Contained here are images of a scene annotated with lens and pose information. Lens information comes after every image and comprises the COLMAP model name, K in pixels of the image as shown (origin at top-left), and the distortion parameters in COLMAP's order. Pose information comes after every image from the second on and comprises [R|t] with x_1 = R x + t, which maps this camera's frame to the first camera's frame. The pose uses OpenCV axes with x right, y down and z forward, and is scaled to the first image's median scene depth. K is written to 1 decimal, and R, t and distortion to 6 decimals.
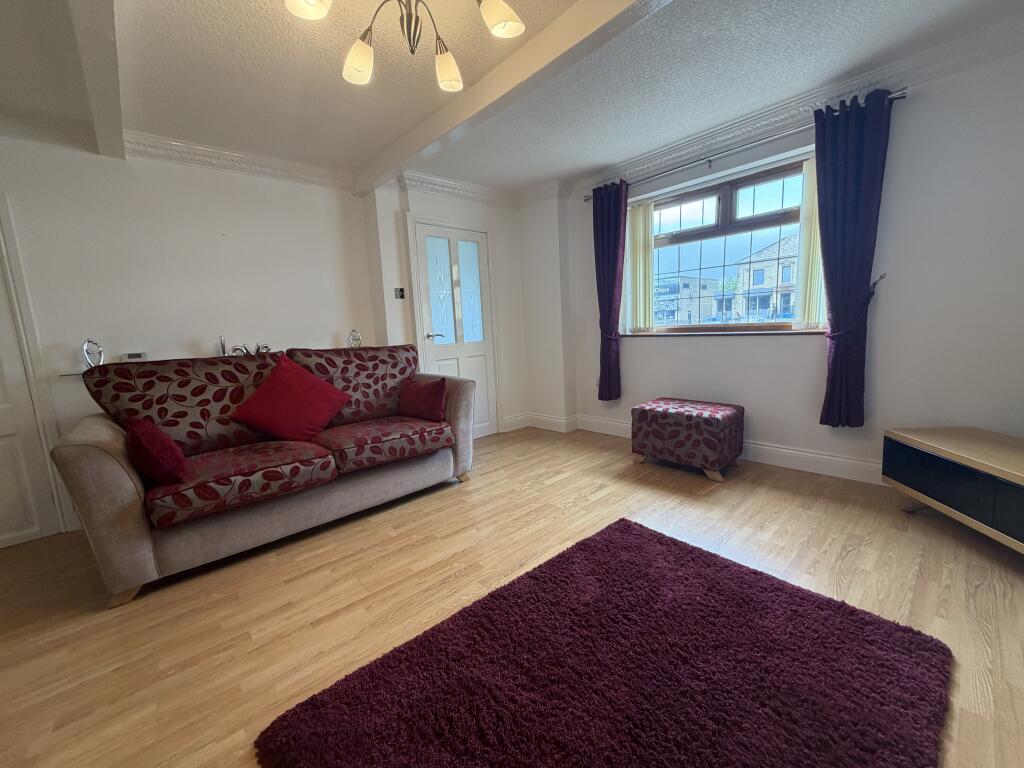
lens RADIAL K [[408.4, 0, 509.8], [0, 408.4, 385.0], [0, 0, 1]] dist [0.000392, 0.000051]
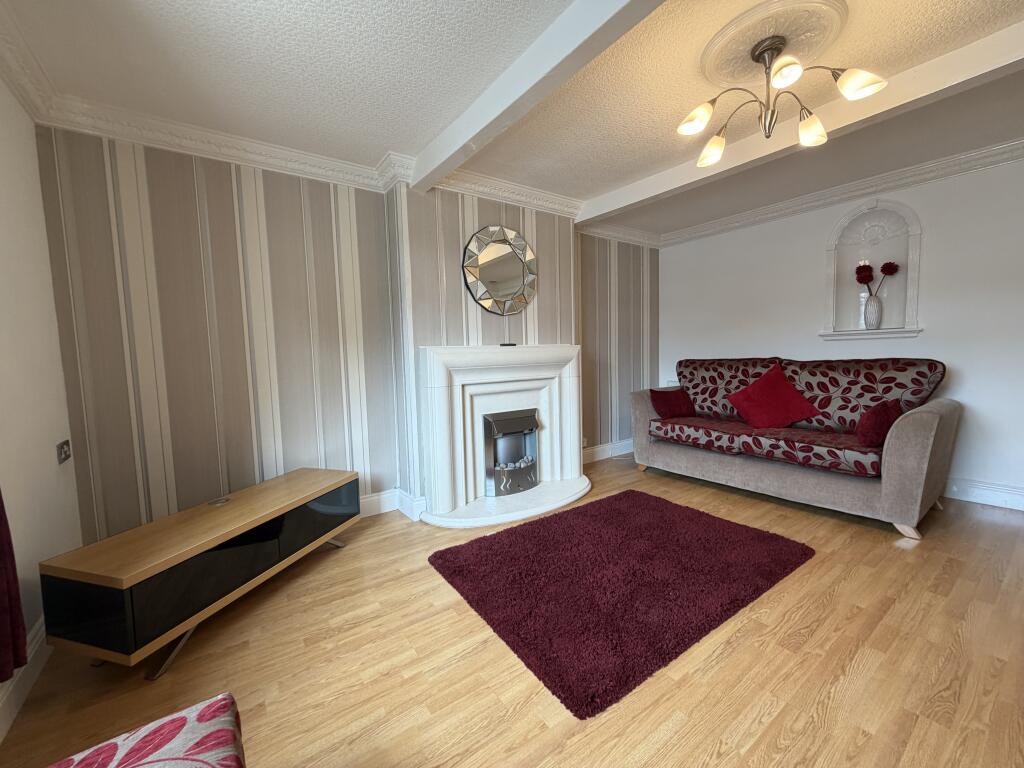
lens RADIAL K [[408.4, 0, 510.2], [0, 408.4, 383.9], [0, 0, 1]] dist [0.000392, 0.000051]
pose [[-0.990838, 0.073177, 0.113512, 0.251947], [0.095048, 0.974934, 0.201168, -0.206837], [-0.095945, 0.210114, -0.972958, 1.312410]]
